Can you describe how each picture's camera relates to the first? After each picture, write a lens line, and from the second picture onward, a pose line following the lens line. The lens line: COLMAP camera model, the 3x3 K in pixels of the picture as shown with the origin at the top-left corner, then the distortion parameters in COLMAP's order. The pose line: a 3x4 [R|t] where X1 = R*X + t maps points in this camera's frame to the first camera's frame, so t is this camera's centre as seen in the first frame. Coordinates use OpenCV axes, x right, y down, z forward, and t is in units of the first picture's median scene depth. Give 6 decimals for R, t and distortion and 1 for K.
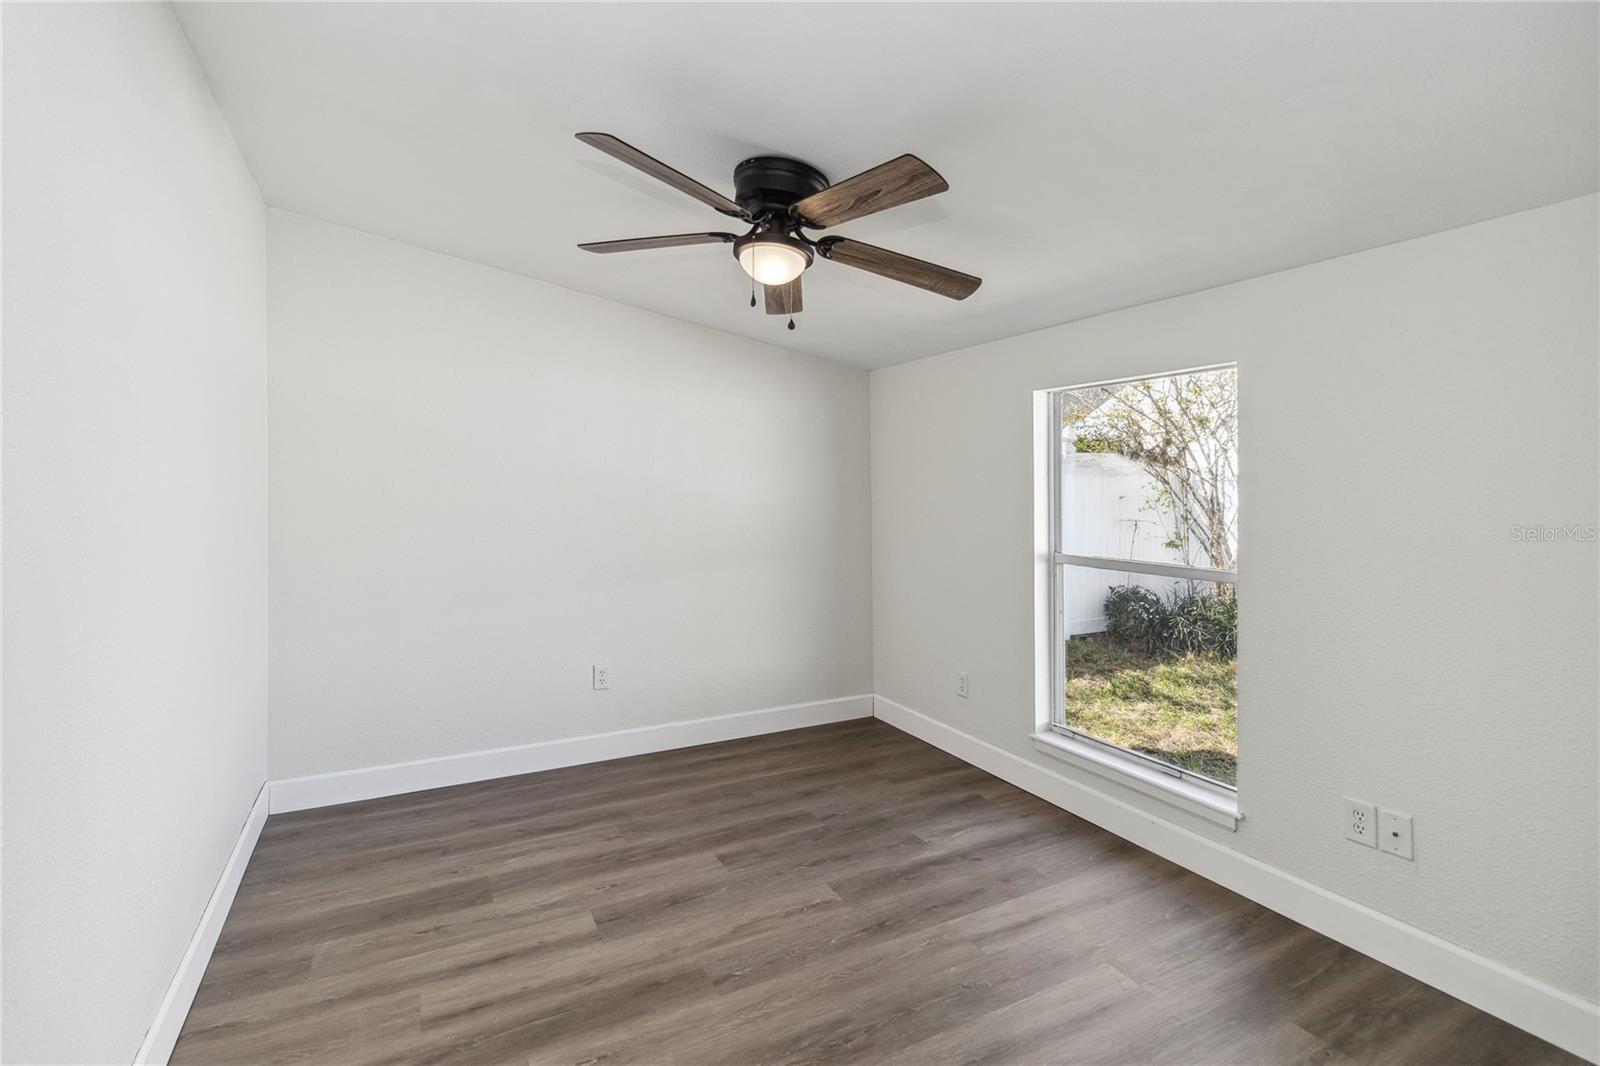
lens RADIAL K [[757.3, 0, 802.4], [0, 757.3, 494.2], [0, 0, 1]] dist [0.001404, 0.000407]
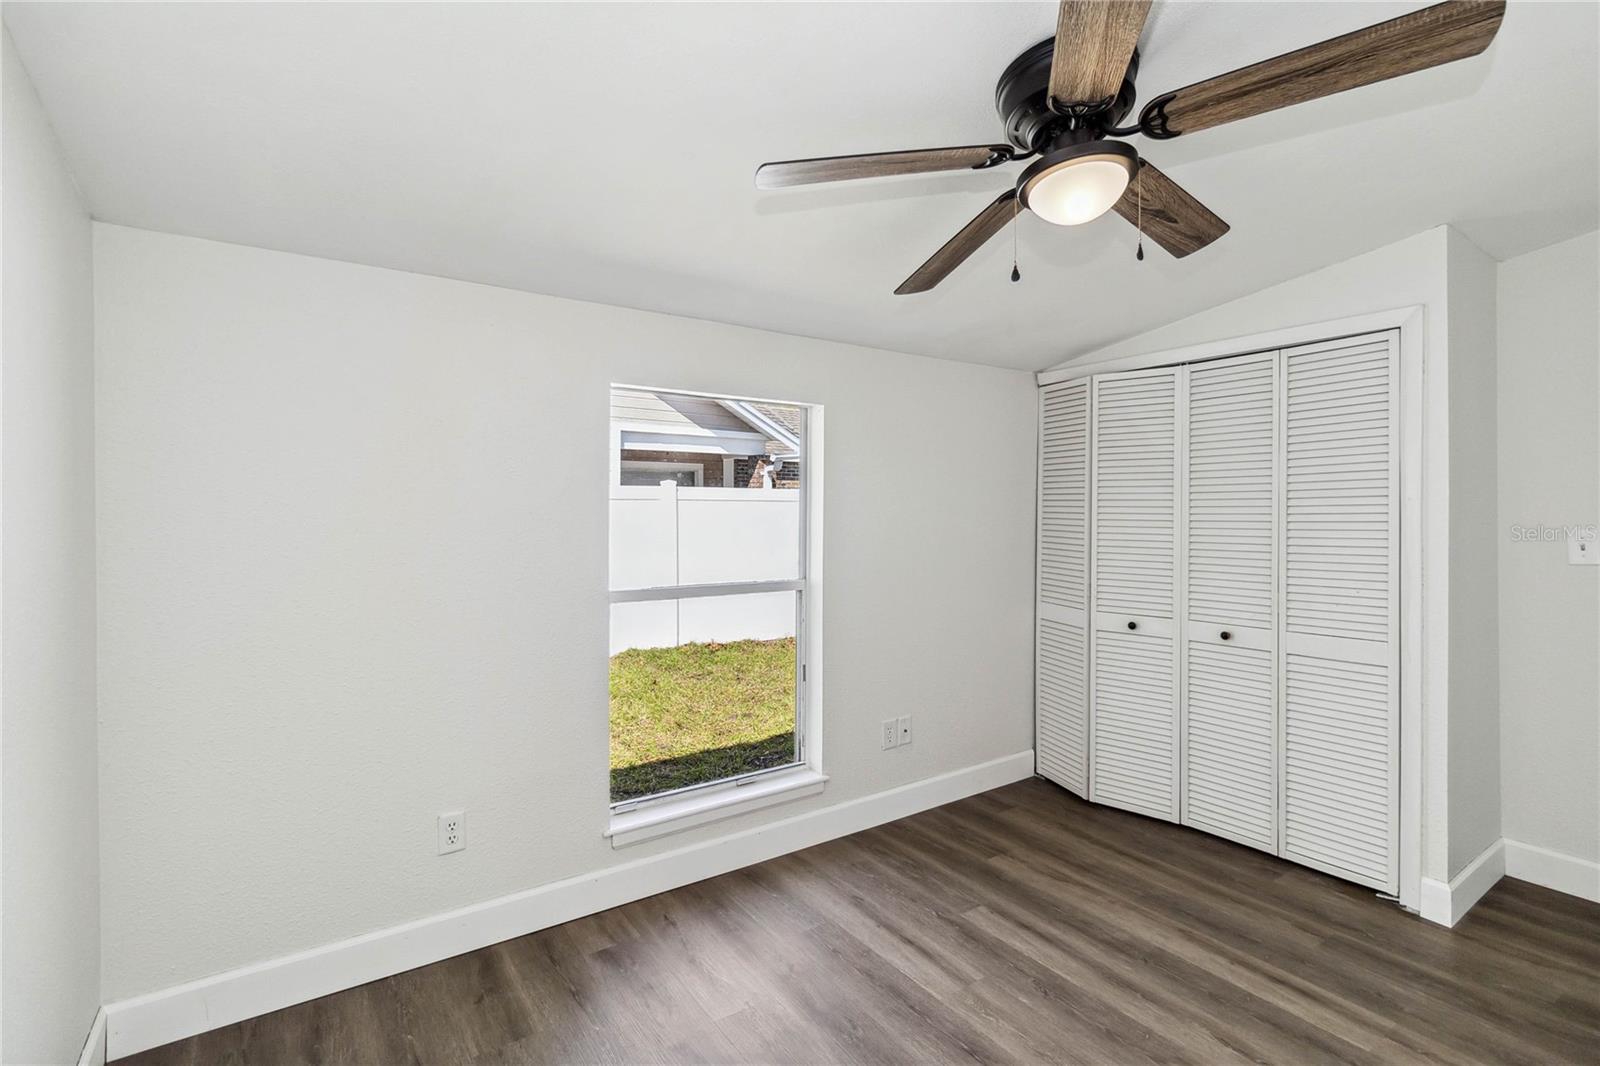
lens RADIAL K [[745.3, 0, 800.8], [0, 745.3, 512.3], [0, 0, 1]] dist [-0.000112, 0.000040]
pose [[-0.126388, -0.000373, 0.991981, -0.555138], [0.003334, 0.999994, 0.000801, -0.004425], [-0.991975, 0.003408, -0.126386, 1.078907]]
